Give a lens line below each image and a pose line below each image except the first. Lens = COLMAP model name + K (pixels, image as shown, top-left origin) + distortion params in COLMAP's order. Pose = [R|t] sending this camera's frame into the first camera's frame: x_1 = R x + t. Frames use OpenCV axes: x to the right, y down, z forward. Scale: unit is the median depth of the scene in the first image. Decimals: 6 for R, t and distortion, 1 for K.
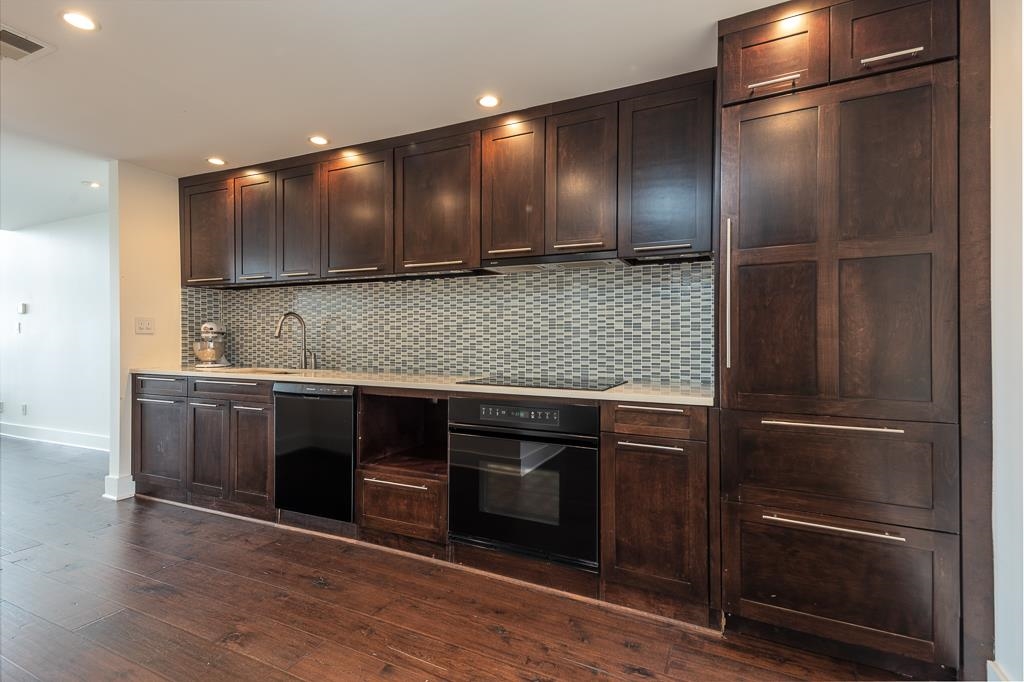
lens RADIAL K [[487.9, 0, 510.8], [0, 487.9, 339.8], [0, 0, 1]] dist [0.027749, -0.001834]
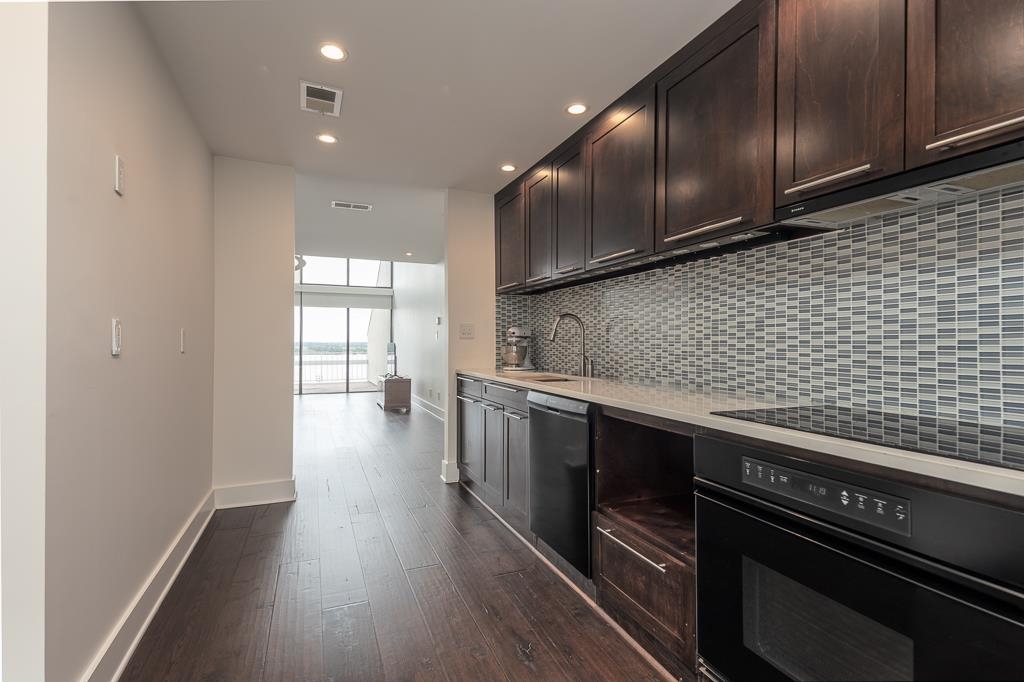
lens RADIAL K [[487.9, 0, 508.9], [0, 487.9, 340.7], [0, 0, 1]] dist [0.027749, -0.001834]
pose [[0.730886, -0.004444, -0.682486, 0.097921], [-0.001816, 0.999963, -0.008456, 0.002706], [0.682498, 0.007419, 0.730850, 0.296718]]
